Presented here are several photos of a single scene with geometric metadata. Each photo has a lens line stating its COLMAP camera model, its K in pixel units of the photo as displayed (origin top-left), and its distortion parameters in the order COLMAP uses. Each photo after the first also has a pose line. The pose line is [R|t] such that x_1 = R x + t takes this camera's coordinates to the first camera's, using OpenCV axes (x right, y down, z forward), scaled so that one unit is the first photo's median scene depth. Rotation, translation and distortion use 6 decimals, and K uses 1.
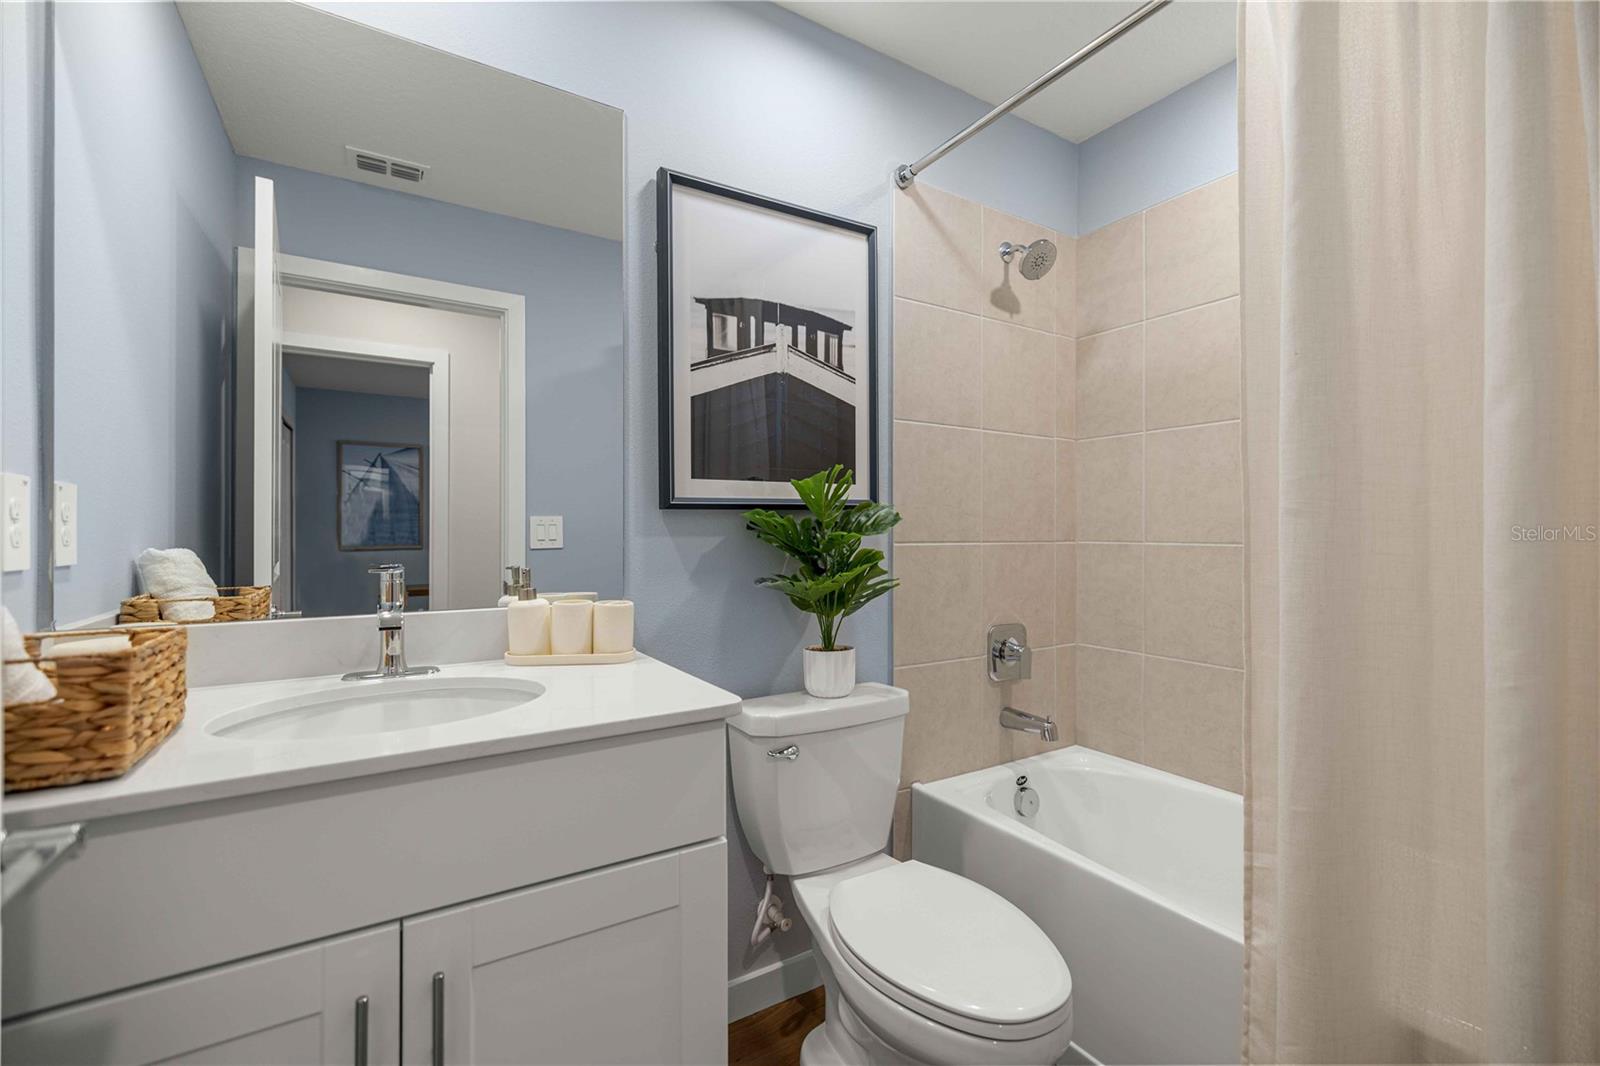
lens RADIAL K [[671.0, 0, 800.4], [0, 671.0, 530.4], [0, 0, 1]] dist [-0.000900, -0.000027]
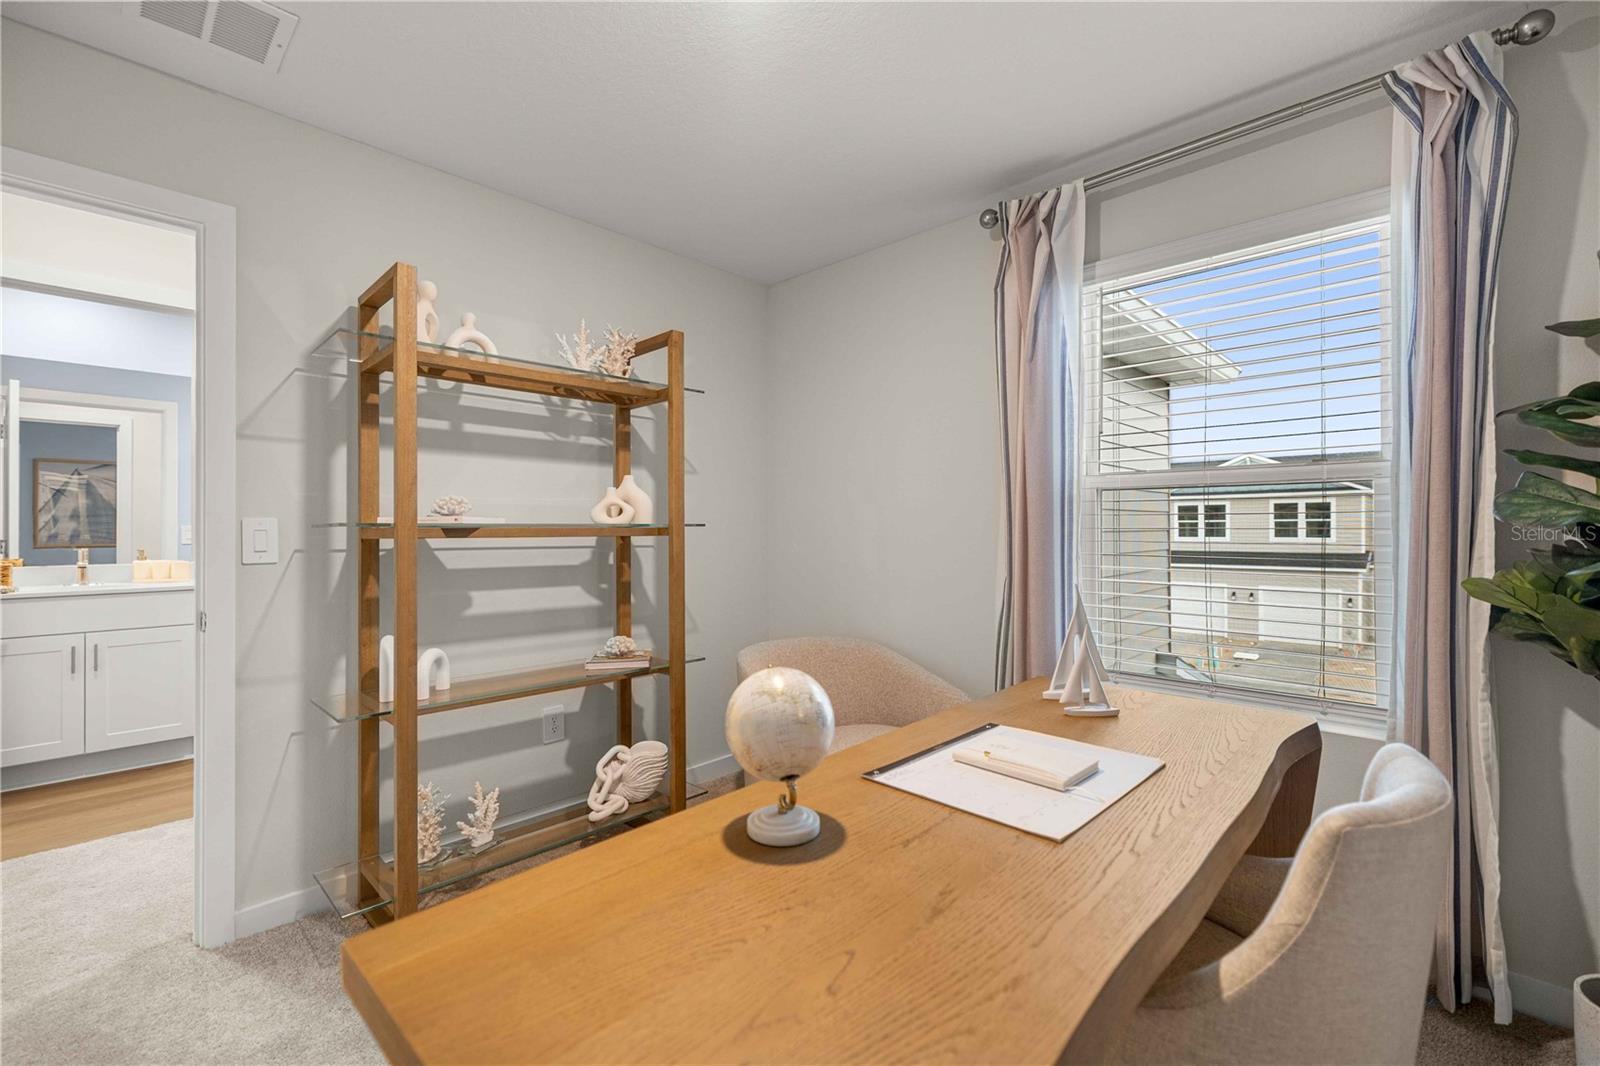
lens RADIAL K [[682.6, 0, 799.1], [0, 682.6, 532.0], [0, 0, 1]] dist [0.000578, 0.000144]
pose [[0.967931, -0.001947, 0.251207, 0.341811], [0.000365, 0.999980, 0.006343, -0.007092], [-0.251215, -0.006047, 0.967913, -0.547000]]
